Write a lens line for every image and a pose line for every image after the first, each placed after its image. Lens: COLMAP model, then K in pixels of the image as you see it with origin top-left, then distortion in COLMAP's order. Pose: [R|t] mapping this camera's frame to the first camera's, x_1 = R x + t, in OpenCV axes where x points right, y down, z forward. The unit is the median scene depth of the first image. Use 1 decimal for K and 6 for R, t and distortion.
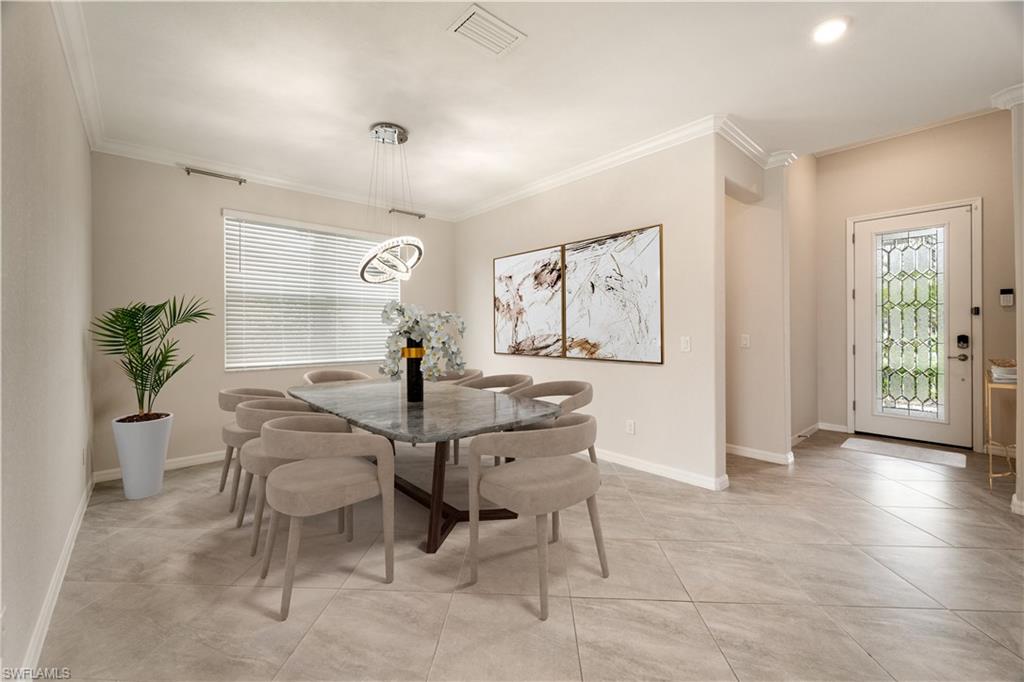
lens RADIAL K [[412.8, 0, 510.9], [0, 412.8, 331.4], [0, 0, 1]] dist [0.000930, -0.000742]
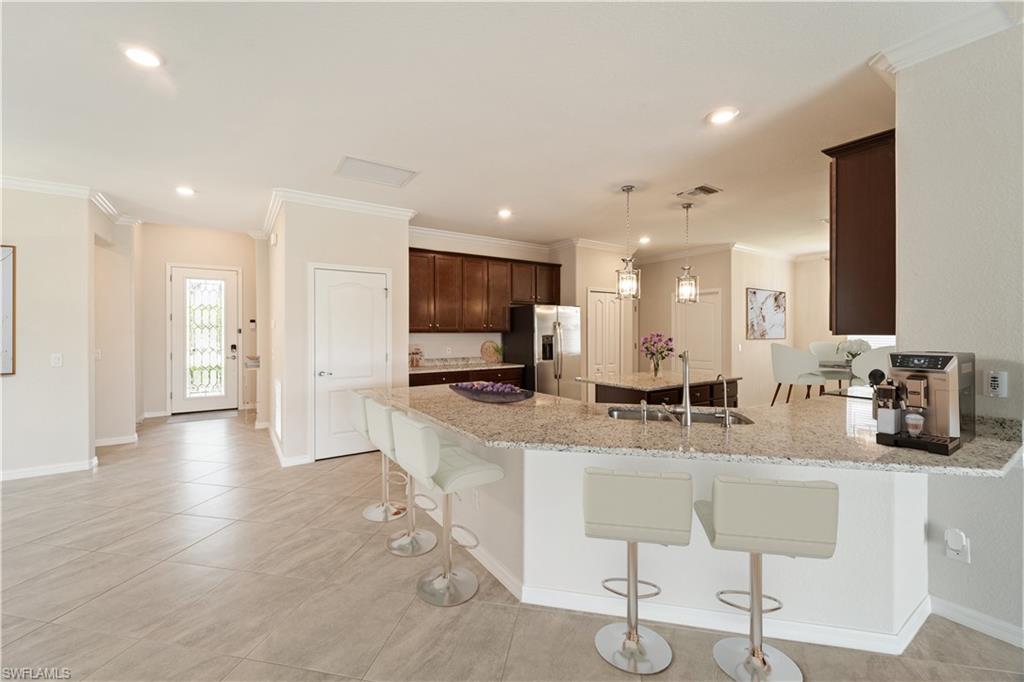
lens RADIAL K [[412.8, 0, 508.8], [0, 412.8, 337.1], [0, 0, 1]] dist [0.000930, -0.000742]
pose [[0.133986, -0.006481, 0.990962, -0.492695], [-0.004626, 0.999964, 0.007165, -0.041719], [-0.990972, -0.005544, 0.133952, -0.397228]]
